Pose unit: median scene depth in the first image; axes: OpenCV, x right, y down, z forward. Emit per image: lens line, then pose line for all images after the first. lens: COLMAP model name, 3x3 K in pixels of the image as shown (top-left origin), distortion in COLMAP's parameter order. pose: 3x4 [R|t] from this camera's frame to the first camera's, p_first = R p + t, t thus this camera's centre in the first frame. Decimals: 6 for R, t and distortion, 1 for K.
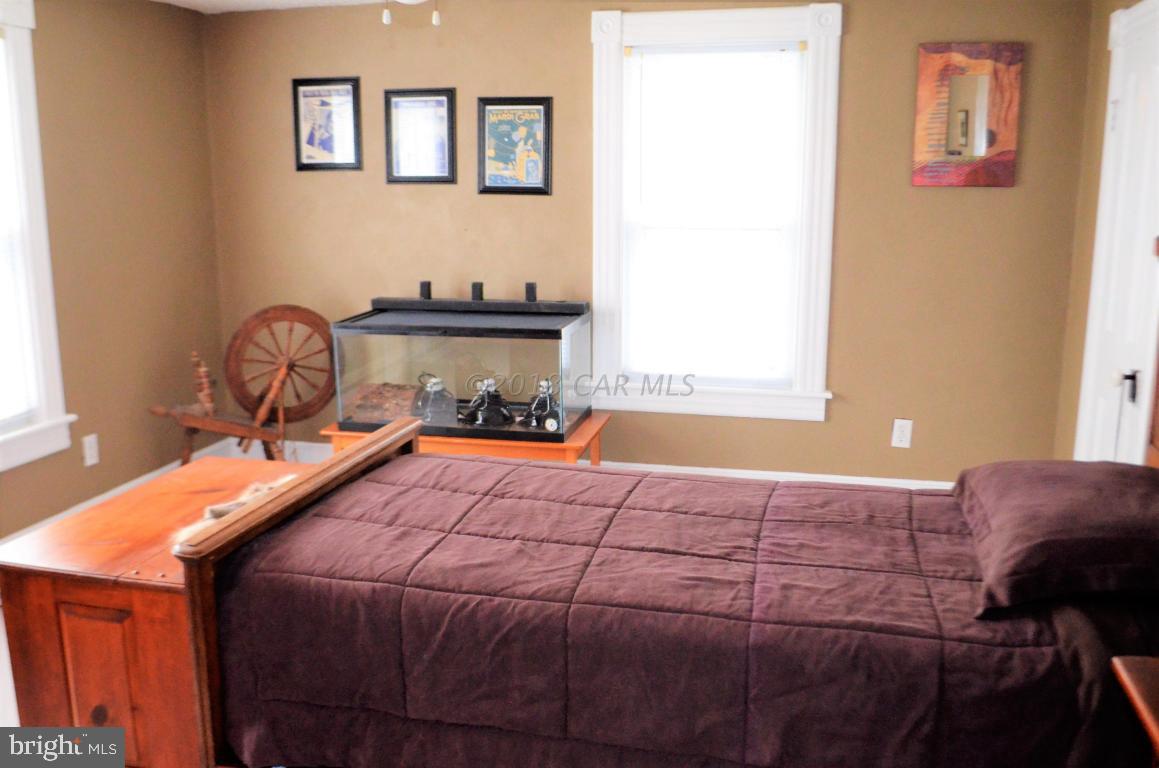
lens RADIAL K [[1047.3, 0, 579.5], [0, 1047.3, 384.0], [0, 0, 1]] dist [-0.053760, -0.007260]
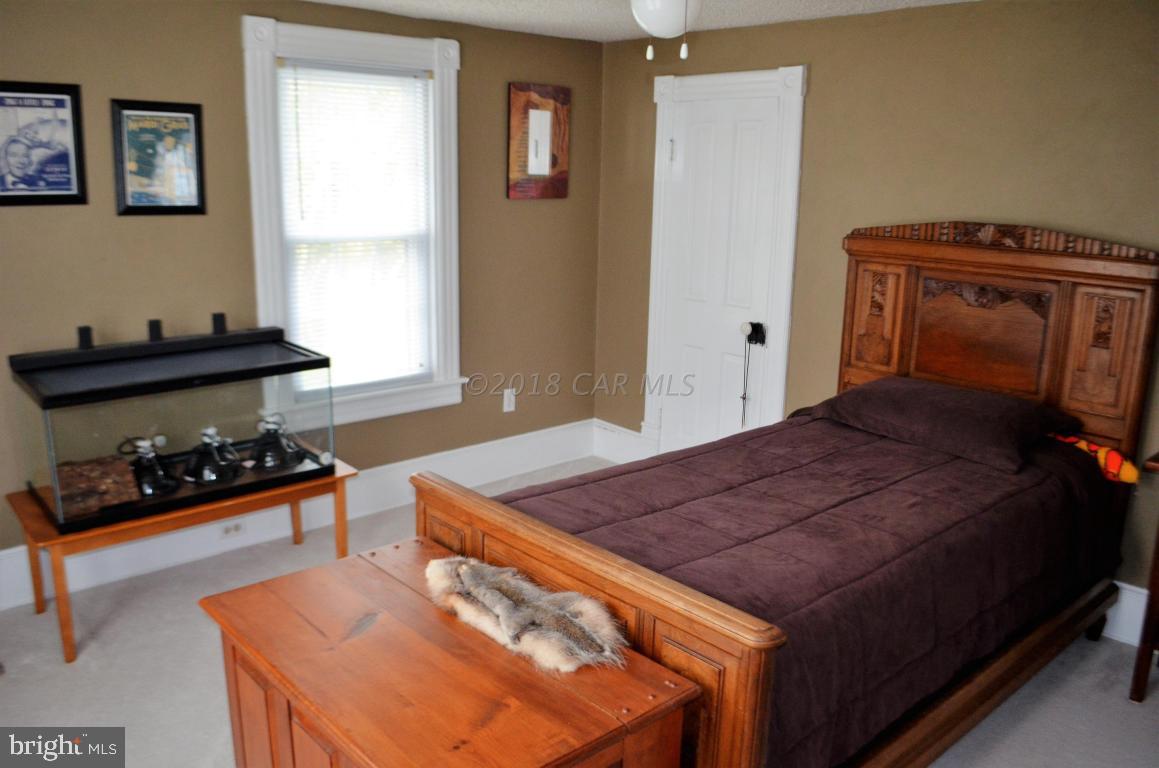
lens RADIAL K [[932.7, 0, 569.7], [0, 932.7, 383.6], [0, 0, 1]] dist [-0.055424, -0.000358]
pose [[0.562836, -0.173825, 0.808084, -0.526208], [0.140778, 0.983513, 0.113508, -0.085117], [-0.814492, 0.049874, 0.578027, 0.299316]]
